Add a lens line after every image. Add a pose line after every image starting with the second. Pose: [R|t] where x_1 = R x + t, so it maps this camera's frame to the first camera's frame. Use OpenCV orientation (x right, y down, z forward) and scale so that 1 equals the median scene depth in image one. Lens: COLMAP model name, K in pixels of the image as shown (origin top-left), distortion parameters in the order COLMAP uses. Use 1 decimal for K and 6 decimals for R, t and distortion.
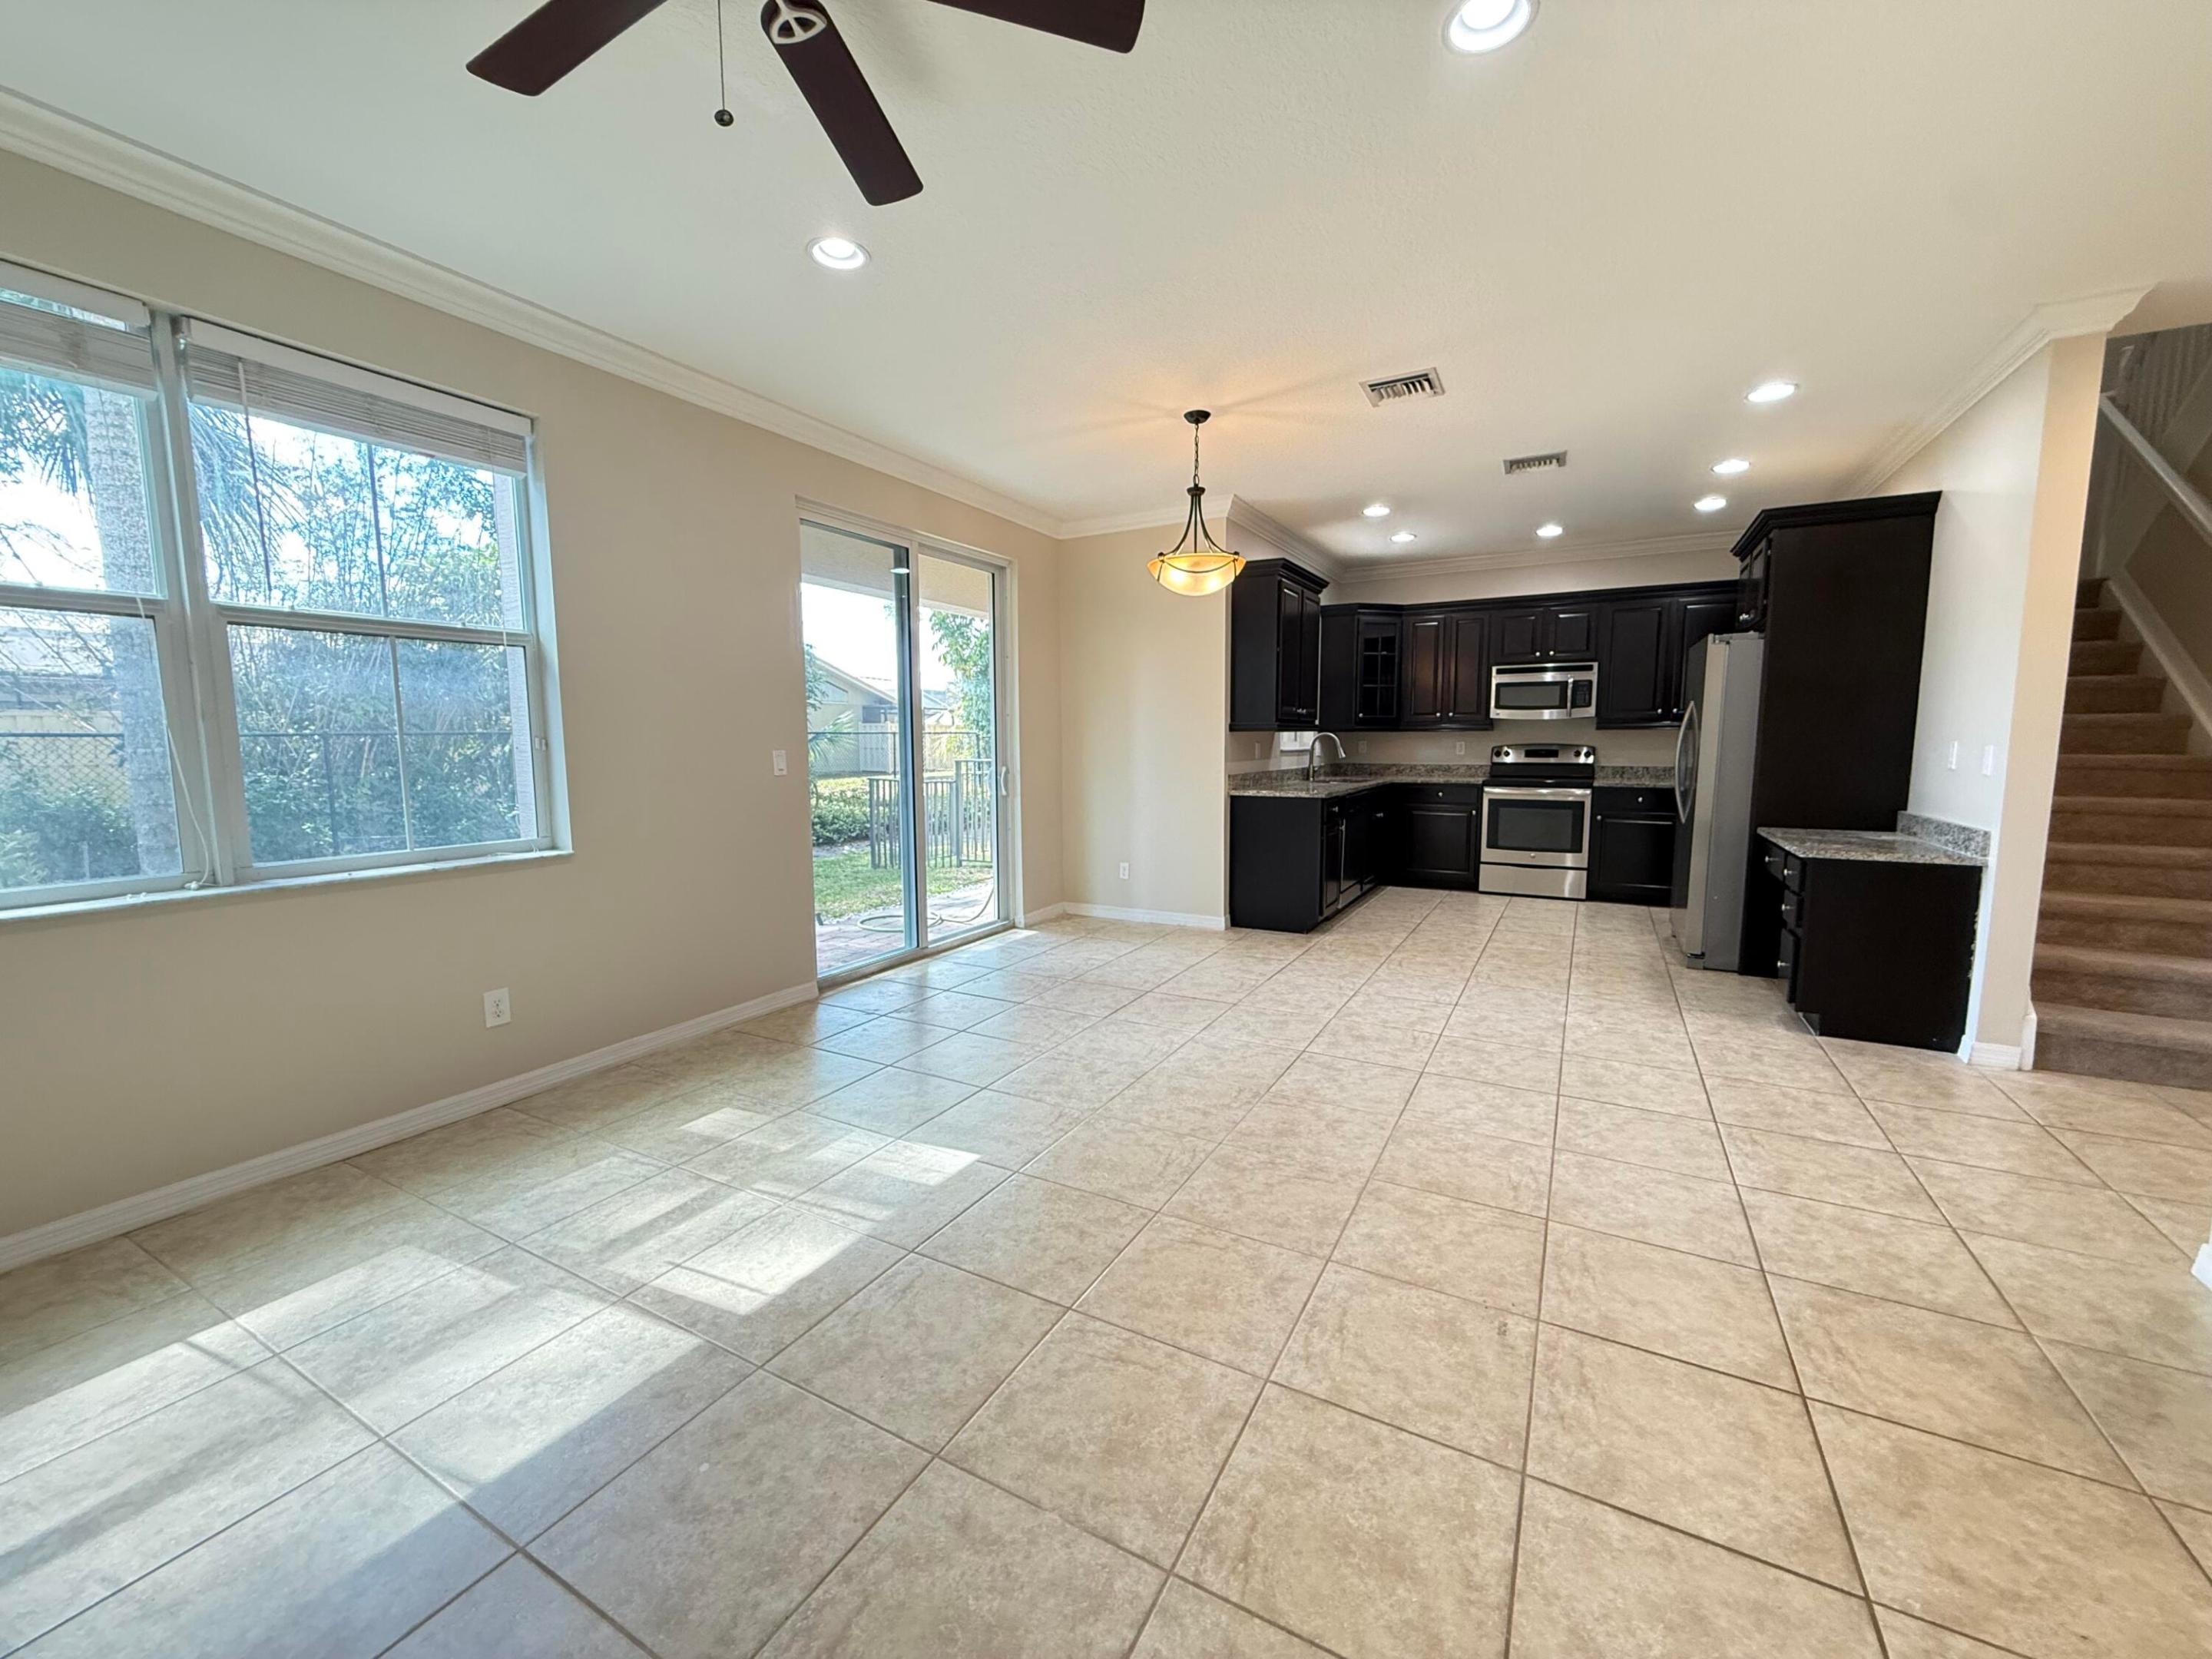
lens RADIAL K [[879.8, 0, 1101.0], [0, 879.8, 833.6], [0, 0, 1]] dist [0.000725, -0.000417]
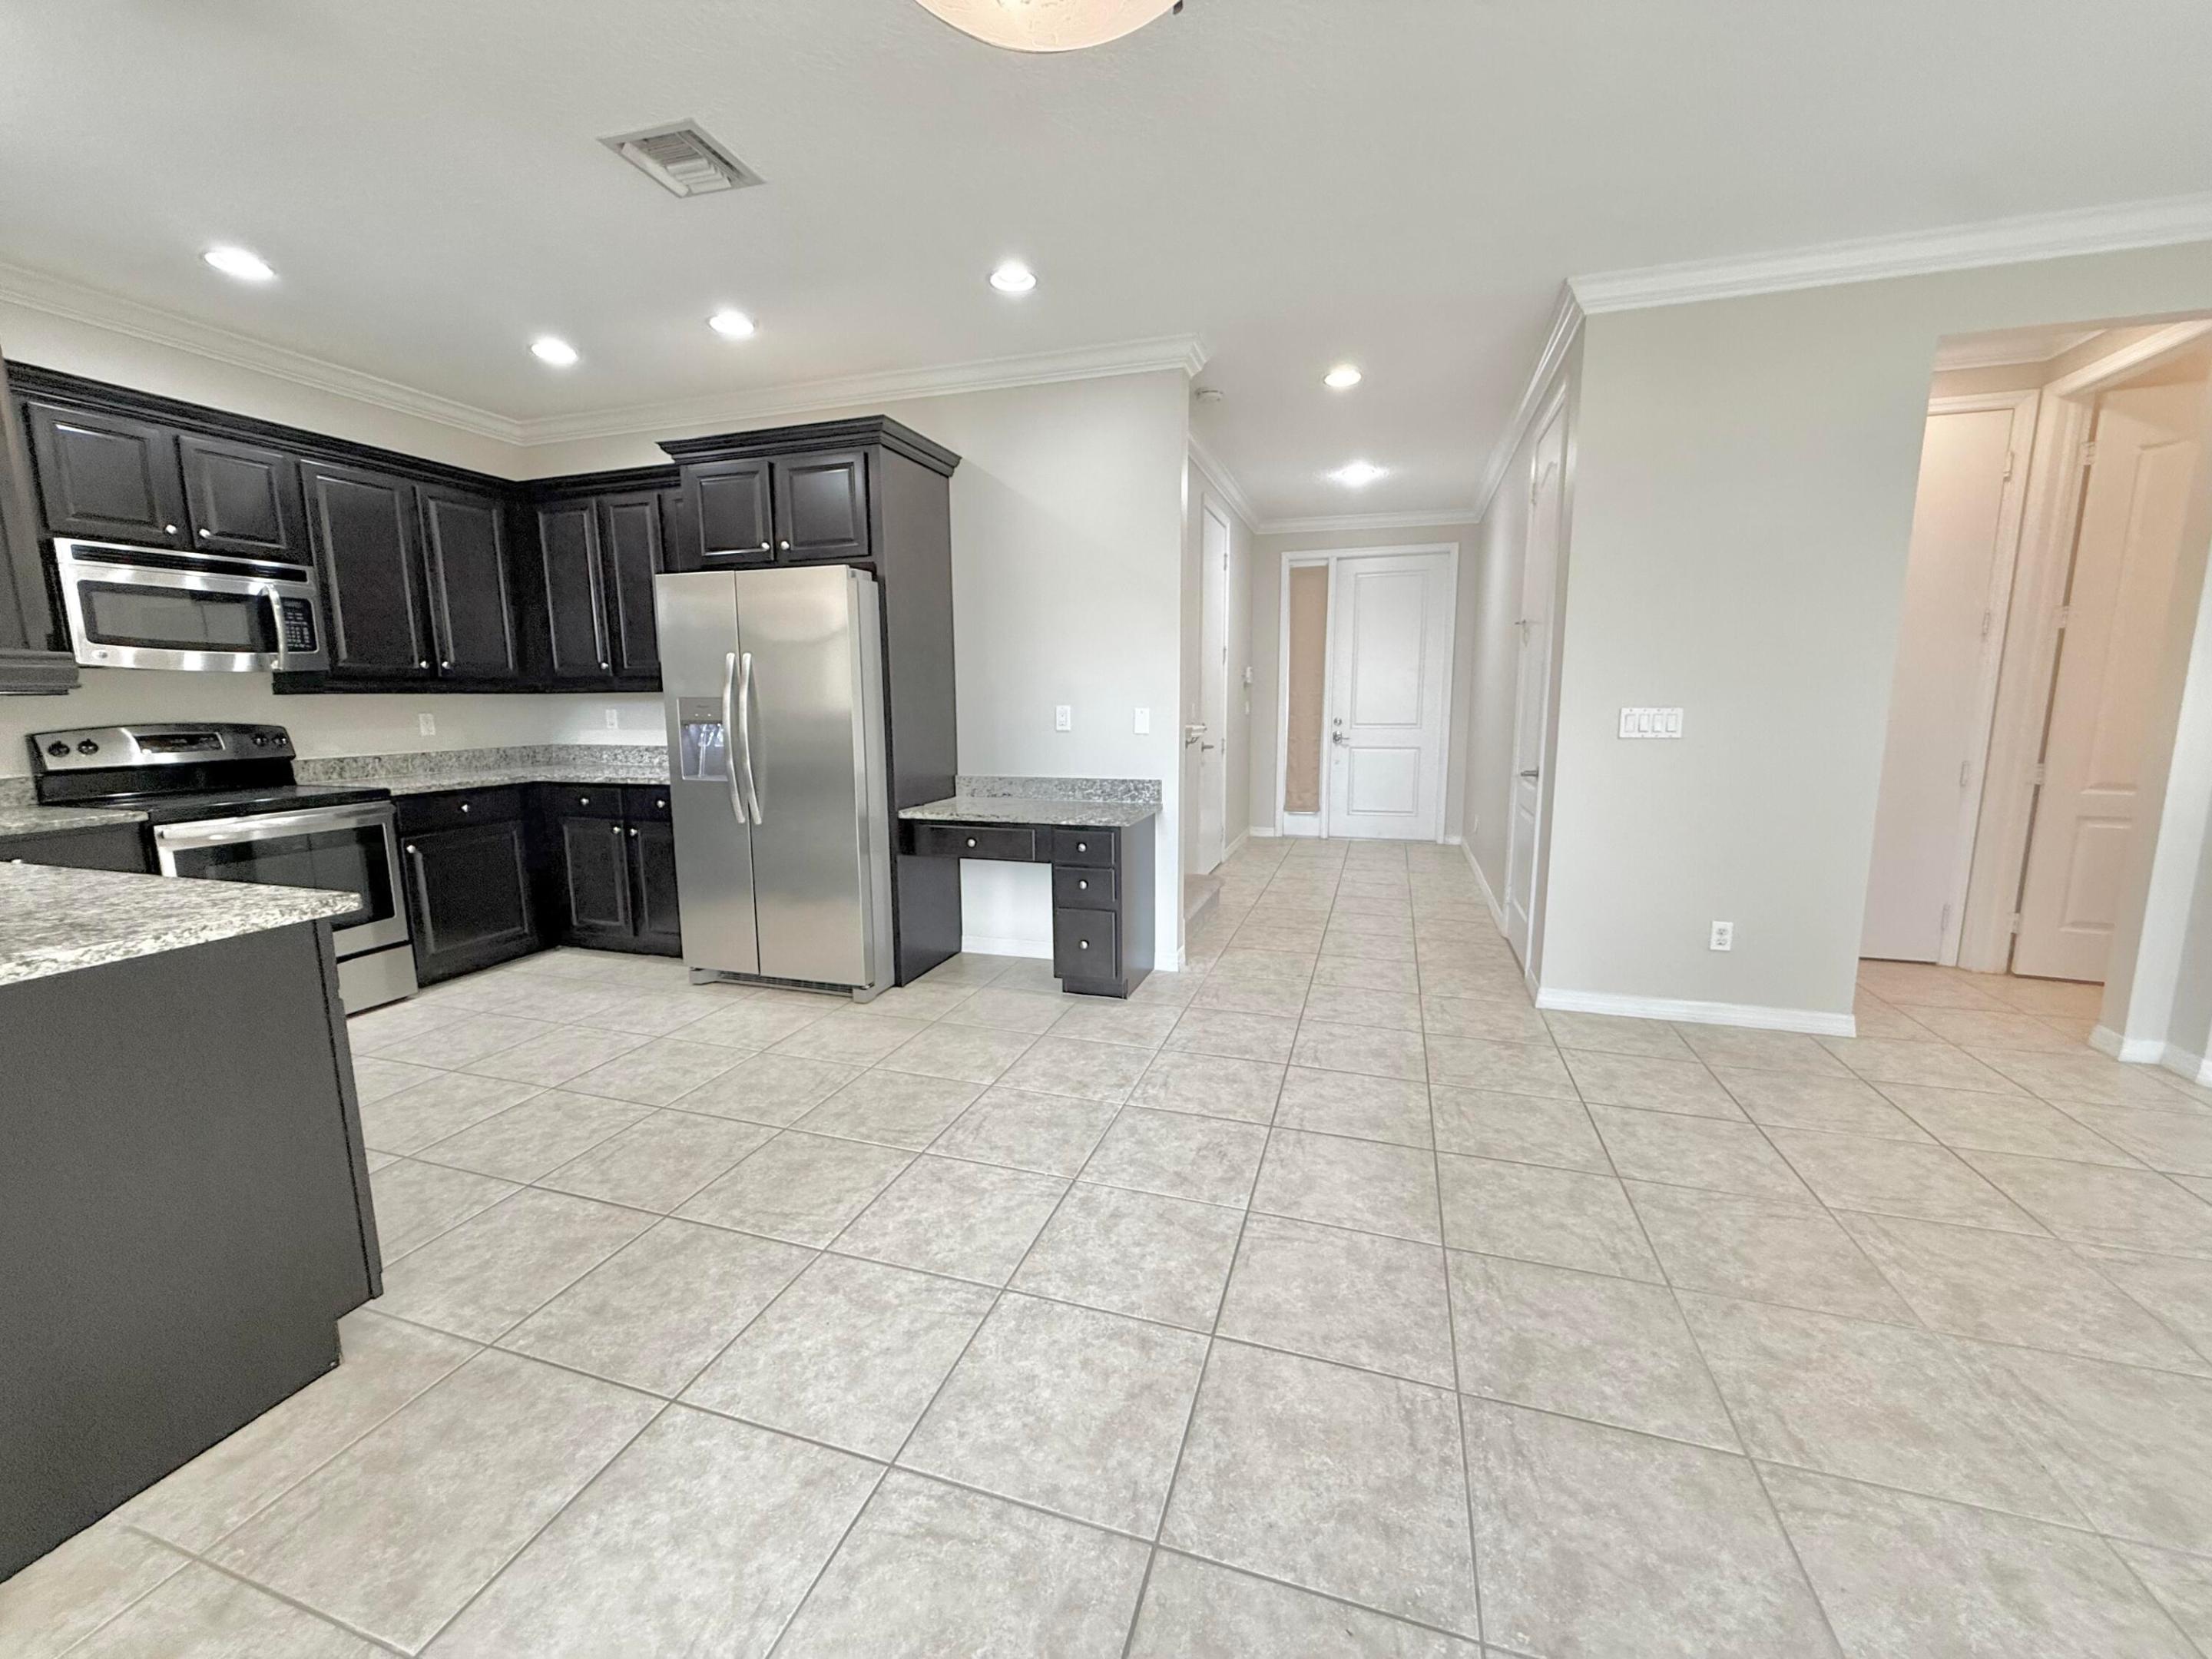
lens RADIAL K [[879.8, 0, 1101.0], [0, 879.8, 833.6], [0, 0, 1]] dist [0.000725, -0.000417]
pose [[-0.192646, -0.147094, 0.970181, -0.119591], [0.115020, 0.978500, 0.171194, -0.121549], [-0.974504, 0.144570, -0.171585, 1.084152]]
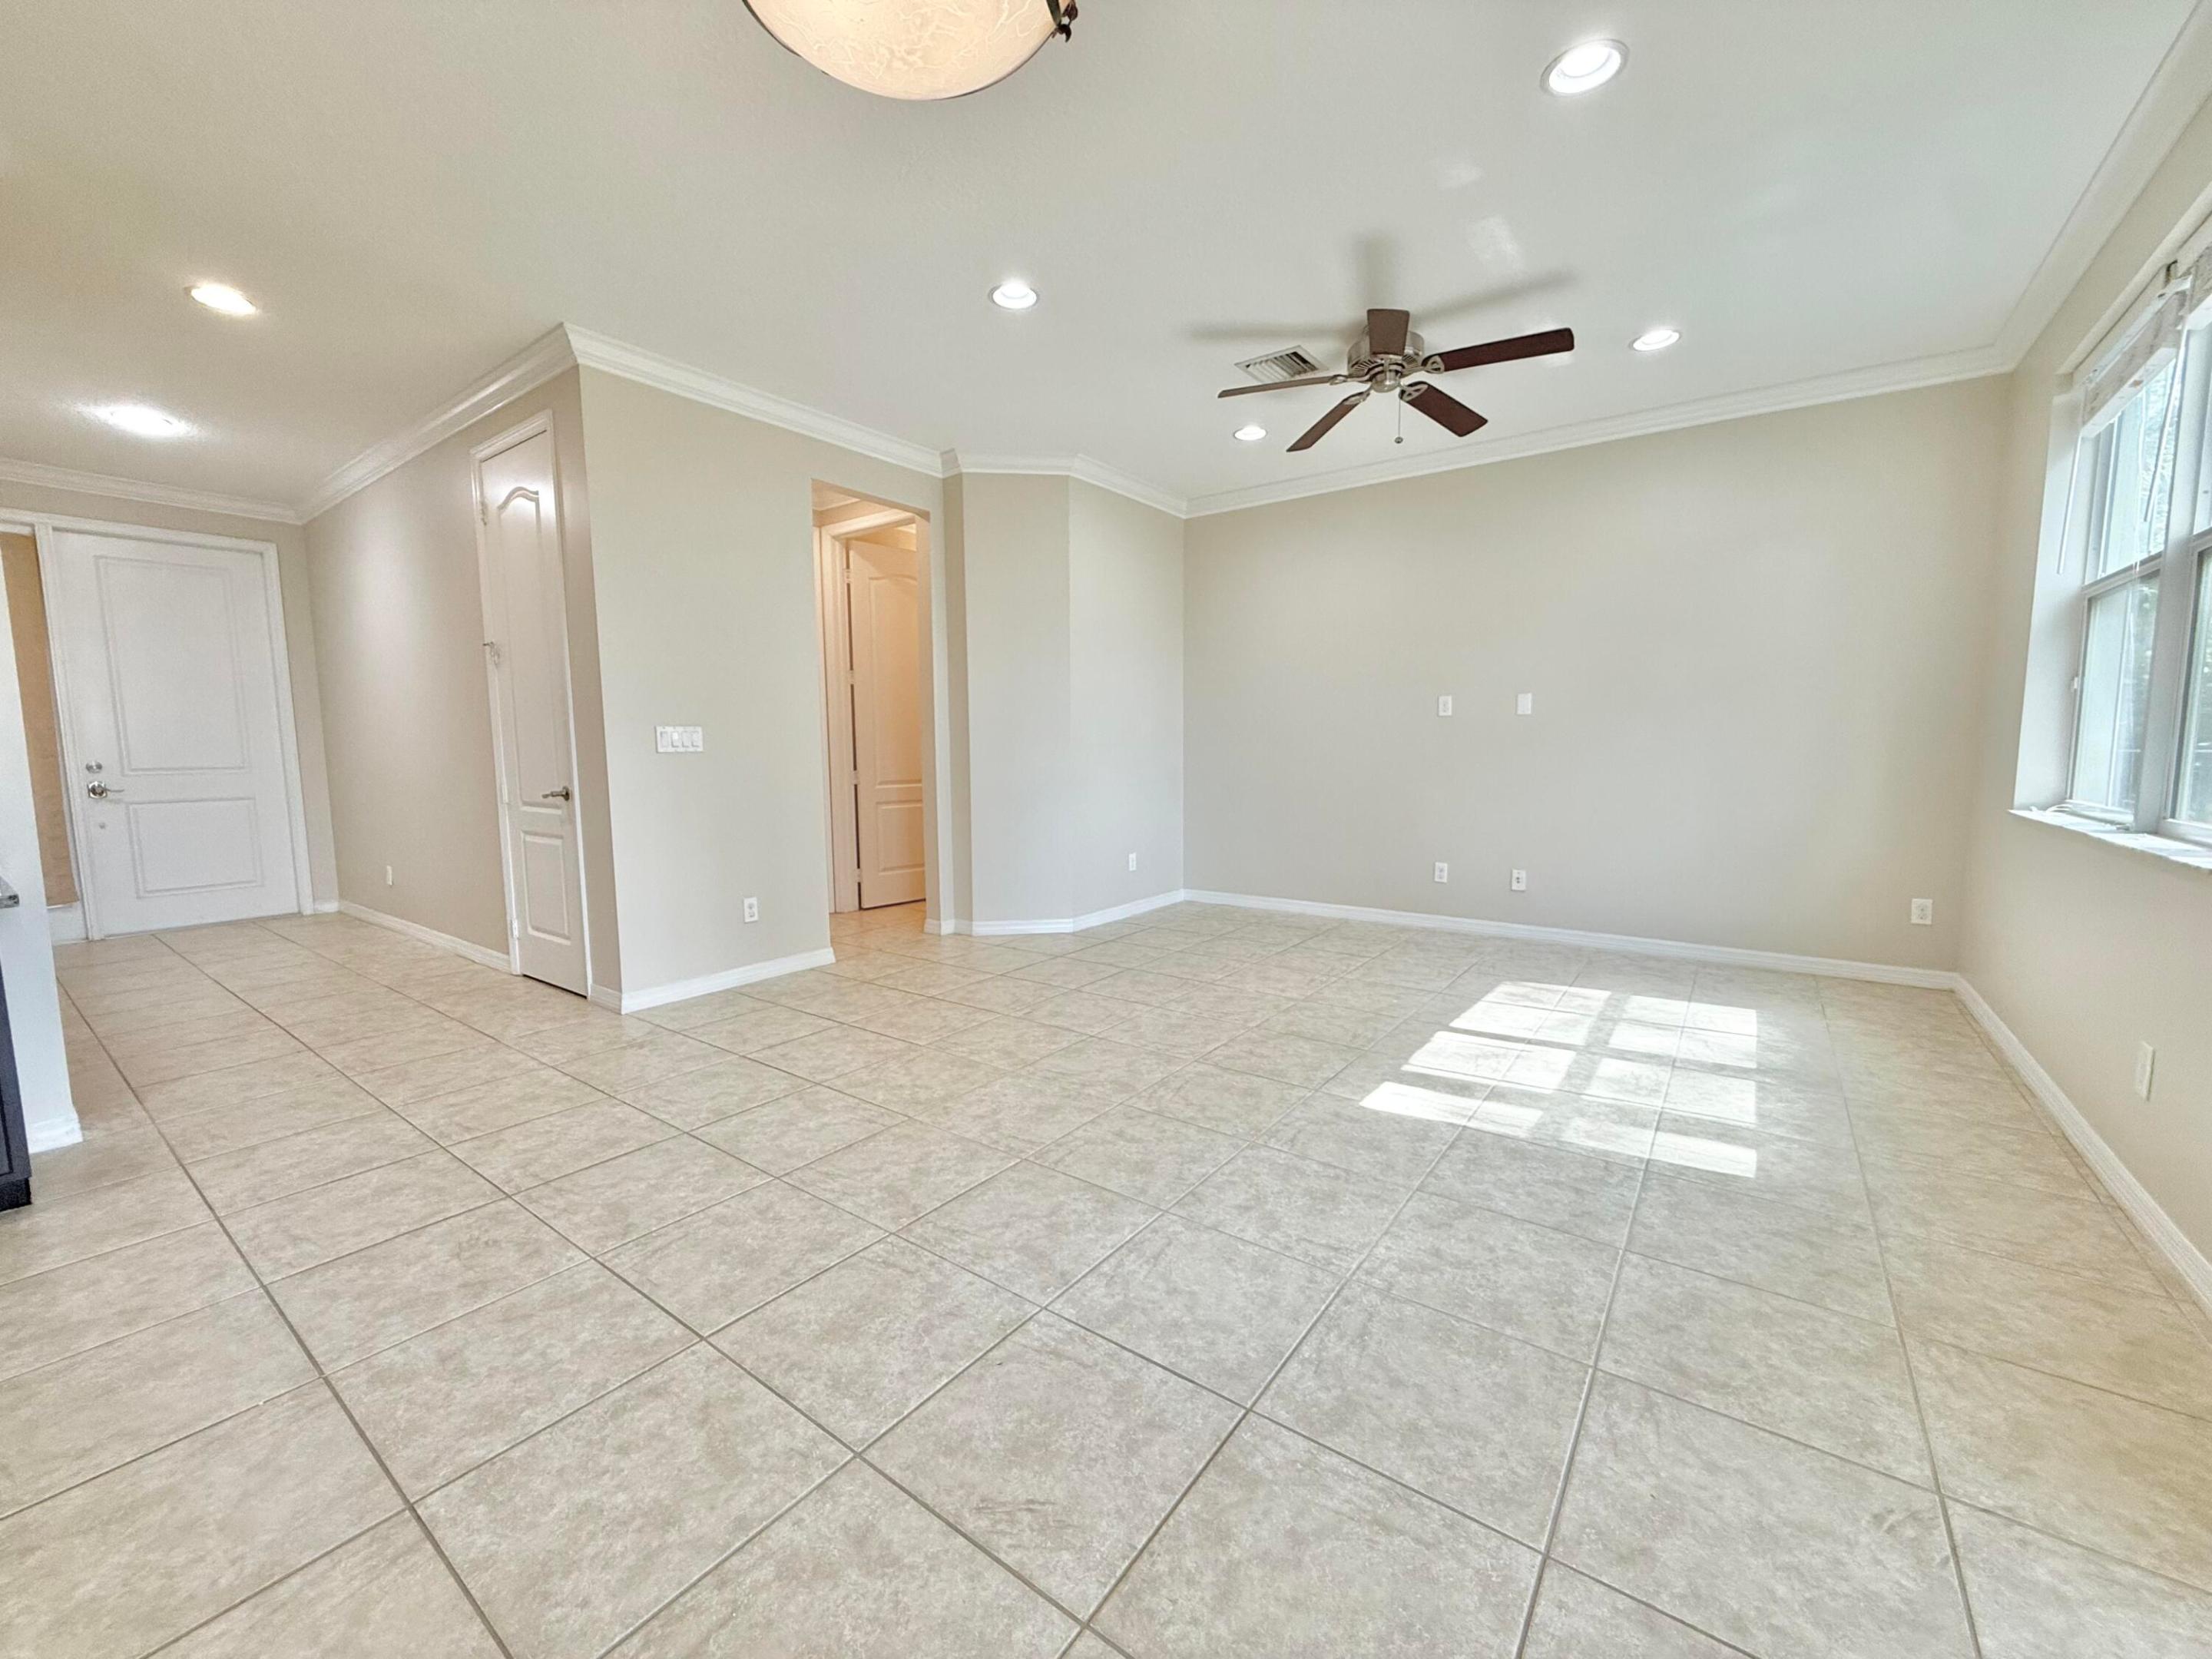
lens RADIAL K [[879.8, 0, 1101.0], [0, 879.8, 833.6], [0, 0, 1]] dist [0.000725, -0.000417]
pose [[-0.991553, -0.001069, 0.129698, 0.019481], [0.026341, 0.977468, 0.209432, -0.110648], [-0.126999, 0.211080, -0.969183, 1.321217]]
